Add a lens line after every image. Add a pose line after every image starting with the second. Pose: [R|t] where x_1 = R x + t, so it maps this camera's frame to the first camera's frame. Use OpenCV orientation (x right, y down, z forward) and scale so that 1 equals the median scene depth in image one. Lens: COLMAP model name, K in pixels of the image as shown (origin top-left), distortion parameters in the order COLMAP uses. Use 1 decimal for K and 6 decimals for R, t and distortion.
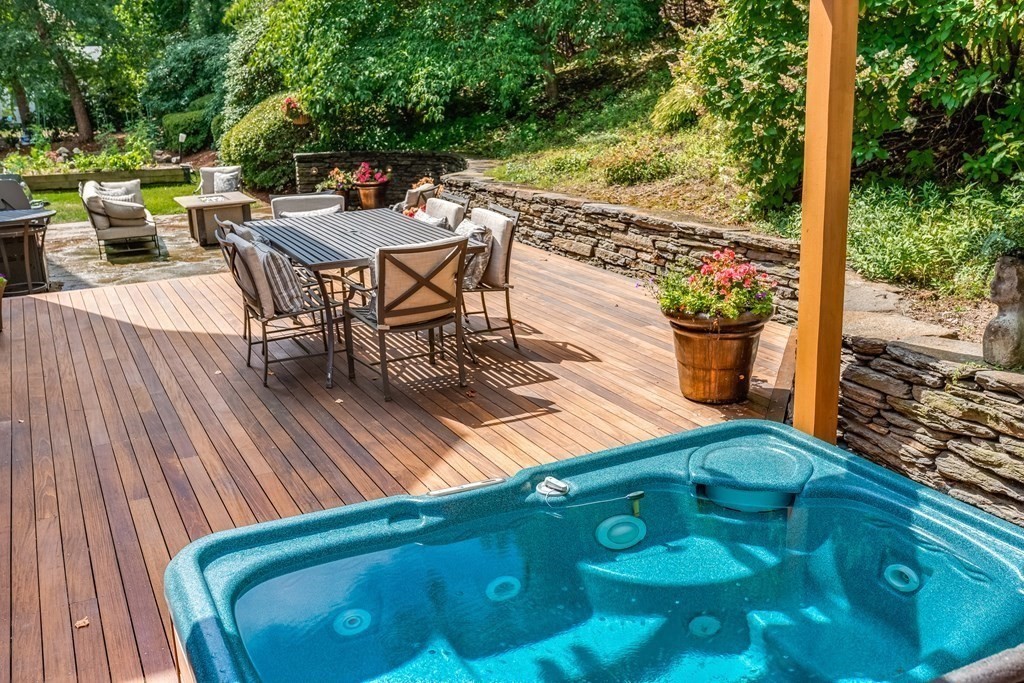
lens RADIAL K [[1035.5, 0, 516.6], [0, 1035.5, 327.9], [0, 0, 1]] dist [-0.009602, 0.001405]
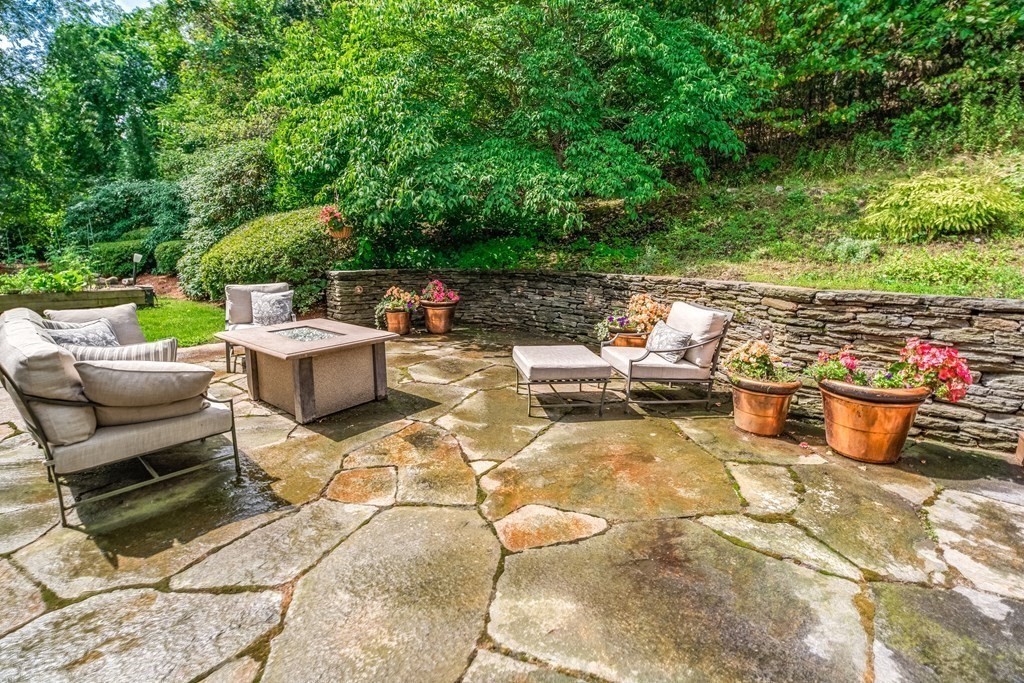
lens RADIAL K [[449.6, 0, 512.3], [0, 449.6, 319.7], [0, 0, 1]] dist [-0.001744, -0.000245]
pose [[0.889879, -0.033018, 0.455000, -0.254695], [0.075513, 0.994280, -0.075534, -0.087366], [-0.449903, 0.101575, 0.887282, 0.600691]]
